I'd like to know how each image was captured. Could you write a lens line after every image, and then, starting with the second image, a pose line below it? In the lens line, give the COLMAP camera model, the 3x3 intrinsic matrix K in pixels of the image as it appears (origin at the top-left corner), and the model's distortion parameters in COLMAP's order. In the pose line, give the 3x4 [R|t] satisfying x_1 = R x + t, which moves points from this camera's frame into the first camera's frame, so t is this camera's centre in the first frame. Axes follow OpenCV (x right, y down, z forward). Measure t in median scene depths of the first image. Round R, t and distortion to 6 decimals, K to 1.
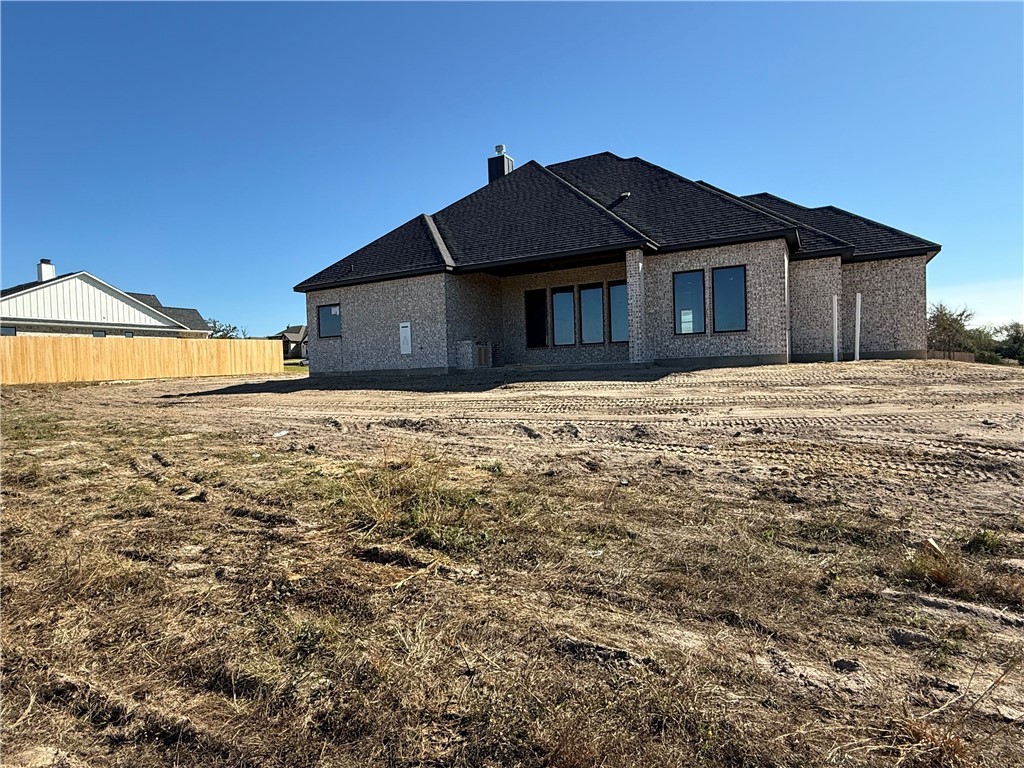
lens RADIAL K [[563.7, 0, 509.8], [0, 563.7, 383.3], [0, 0, 1]] dist [-0.000832, -0.000139]
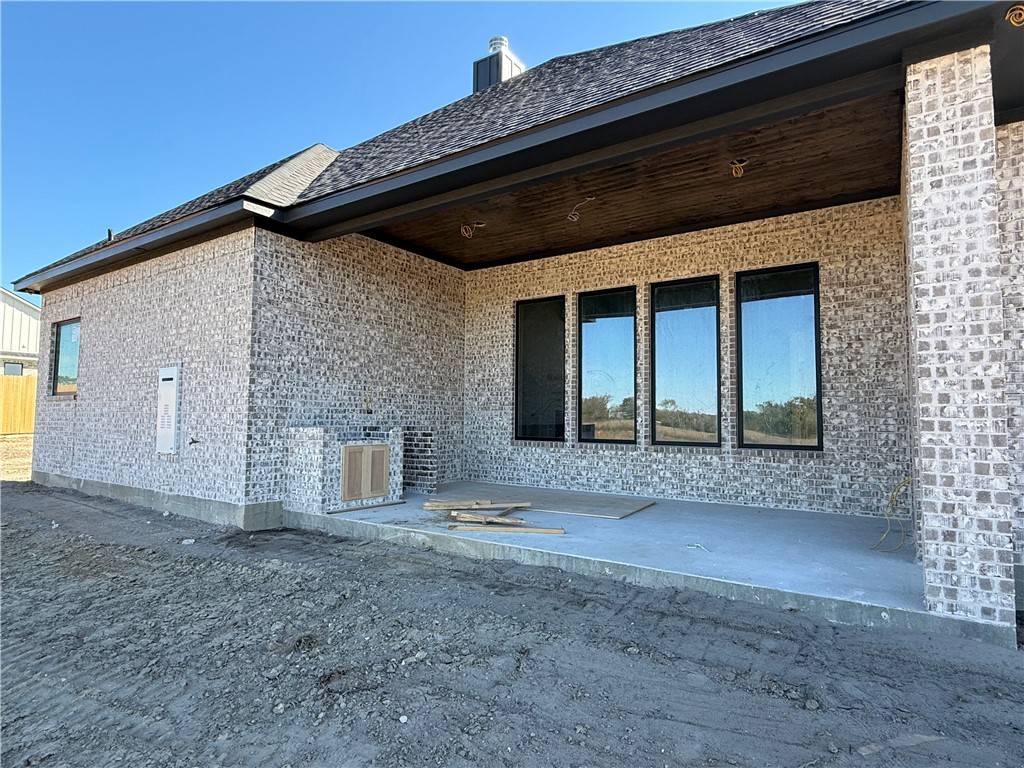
lens RADIAL K [[563.7, 0, 509.8], [0, 563.7, 383.3], [0, 0, 1]] dist [-0.000832, -0.000139]
pose [[0.995355, 0.037877, -0.088511, 0.062204], [-0.044909, 0.995874, -0.078856, -0.071852], [0.085159, 0.082464, 0.992949, 0.598847]]
